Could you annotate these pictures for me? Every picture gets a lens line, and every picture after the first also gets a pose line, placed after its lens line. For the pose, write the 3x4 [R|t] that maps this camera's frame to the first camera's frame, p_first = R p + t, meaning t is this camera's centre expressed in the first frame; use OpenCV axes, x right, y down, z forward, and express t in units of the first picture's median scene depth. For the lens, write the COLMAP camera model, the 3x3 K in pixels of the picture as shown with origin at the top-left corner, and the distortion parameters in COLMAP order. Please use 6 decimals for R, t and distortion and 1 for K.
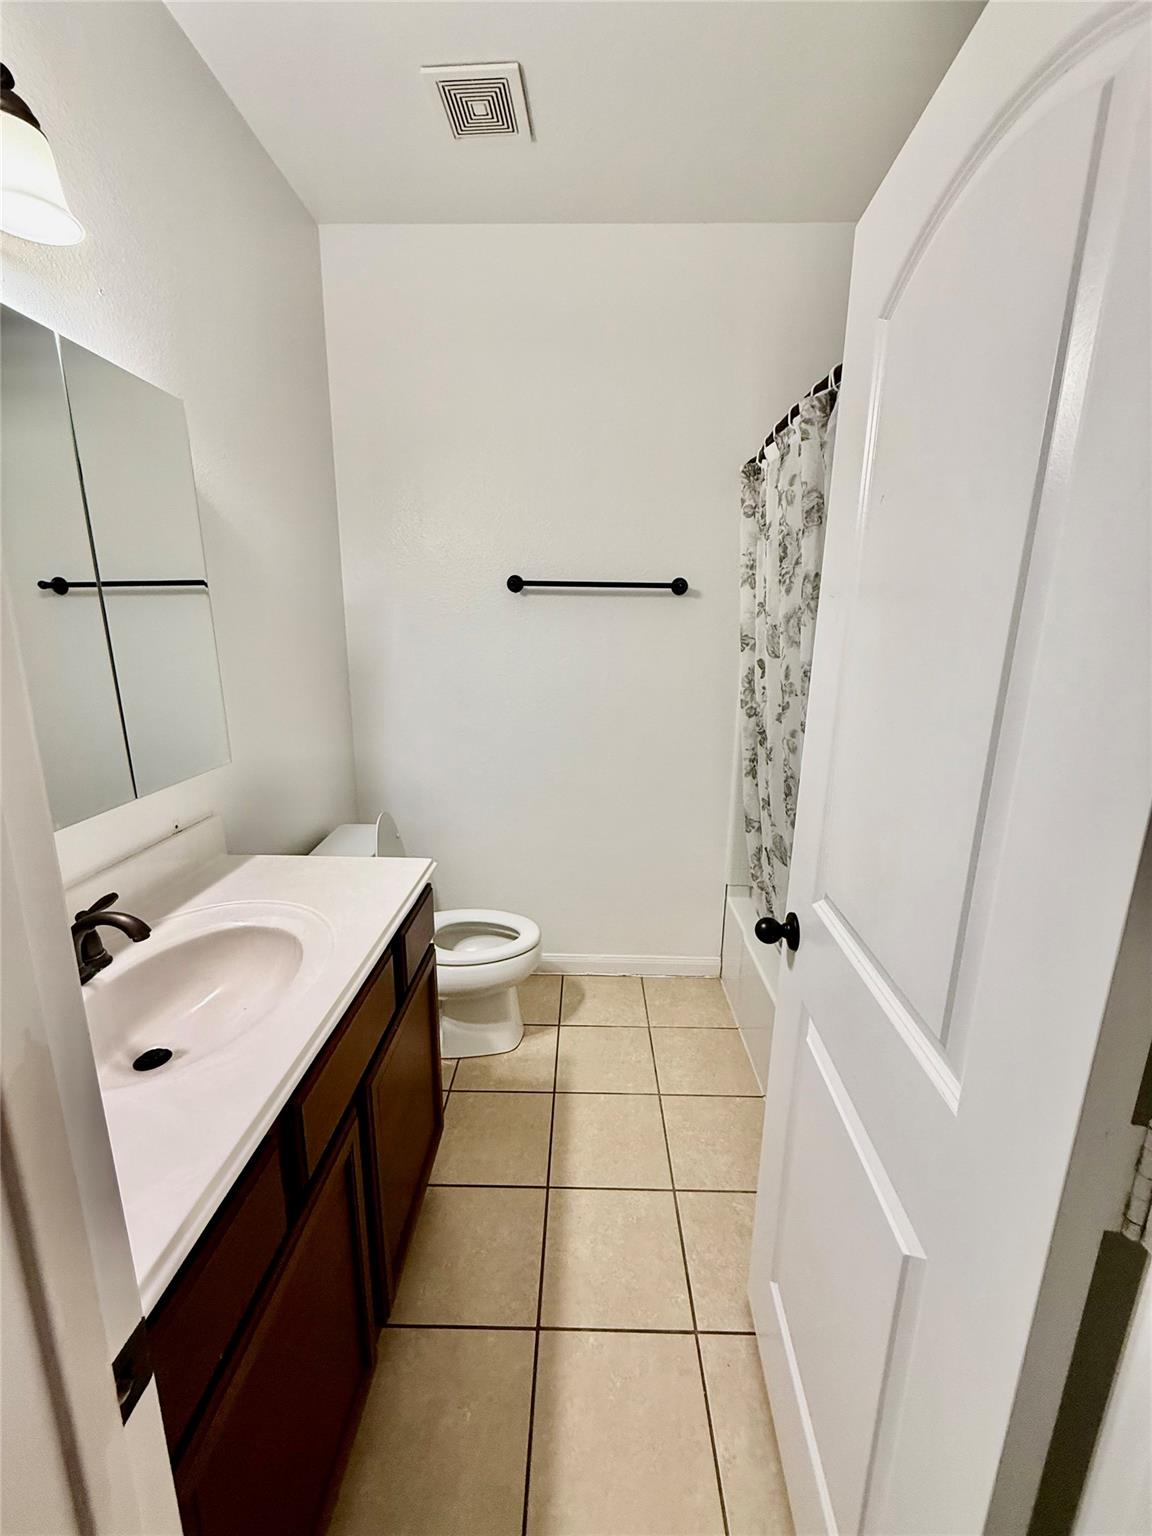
lens RADIAL K [[612.2, 0, 576.0], [0, 612.2, 768.0], [0, 0, 1]] dist [0.001630, 0.000727]
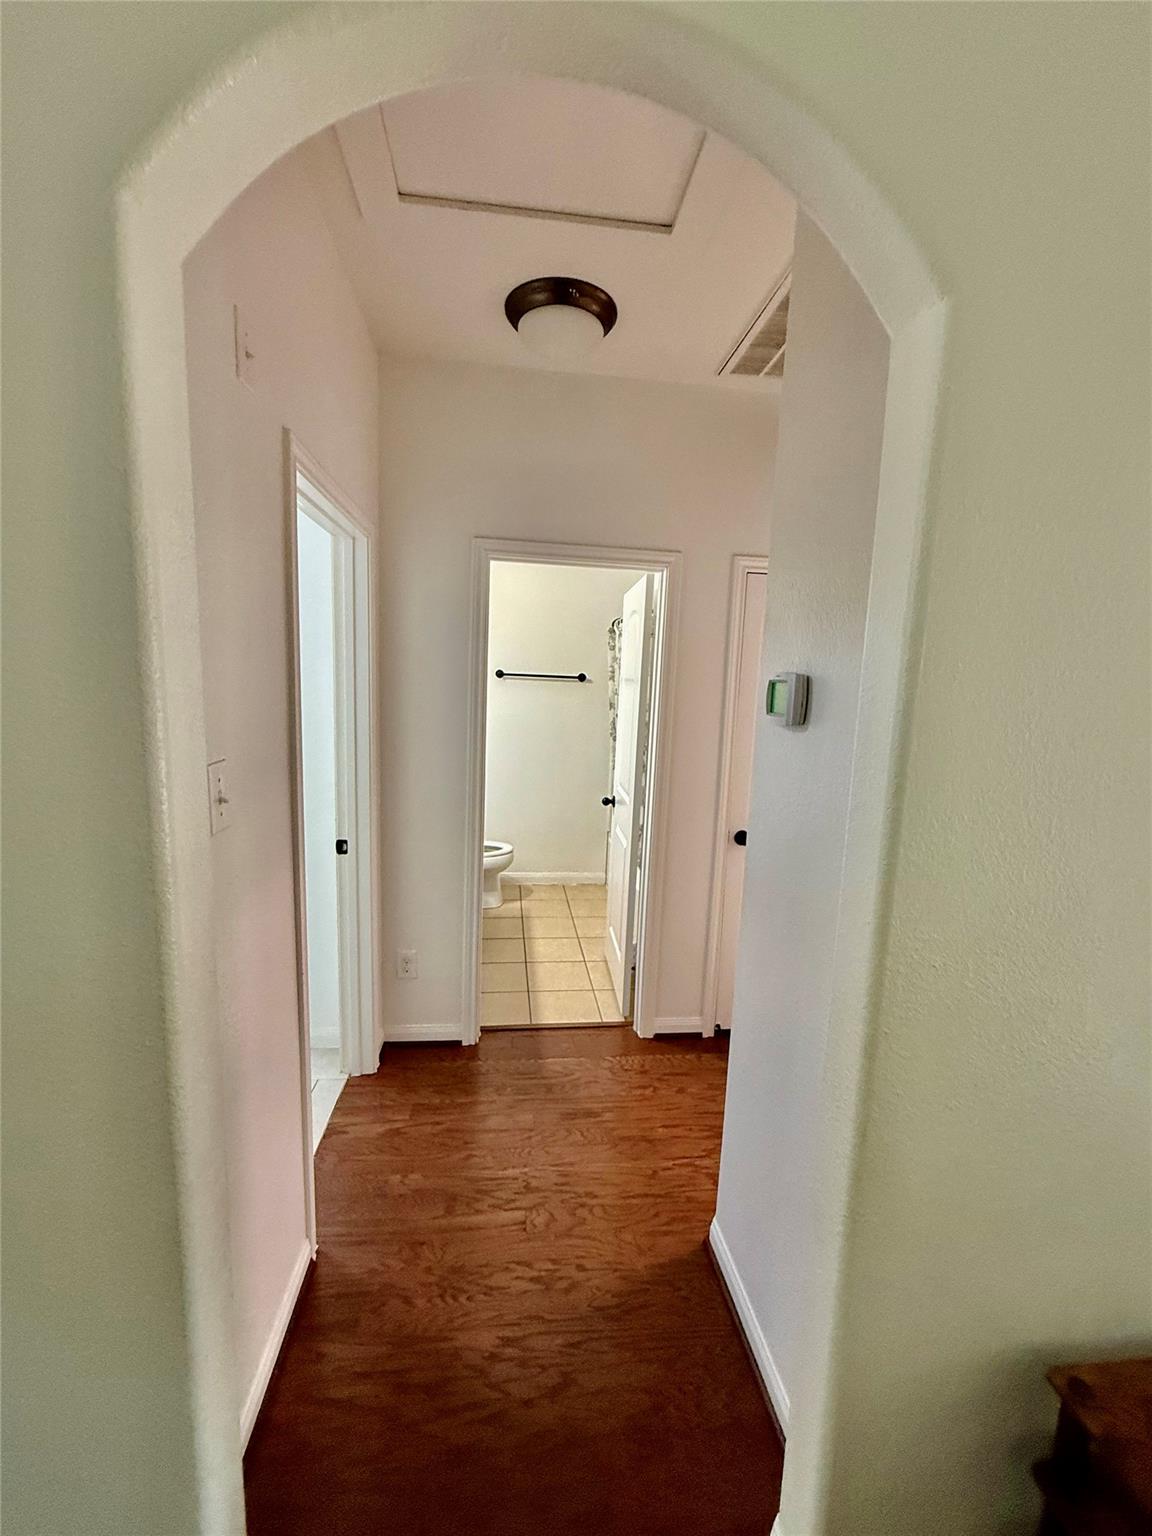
lens RADIAL K [[612.2, 0, 576.0], [0, 612.2, 768.0], [0, 0, 1]] dist [0.001630, 0.000727]
pose [[0.991279, 0.006931, 0.131594, -0.114634], [0.004194, 0.996451, -0.084076, 0.171066], [-0.131710, 0.083895, 0.987732, -0.972576]]
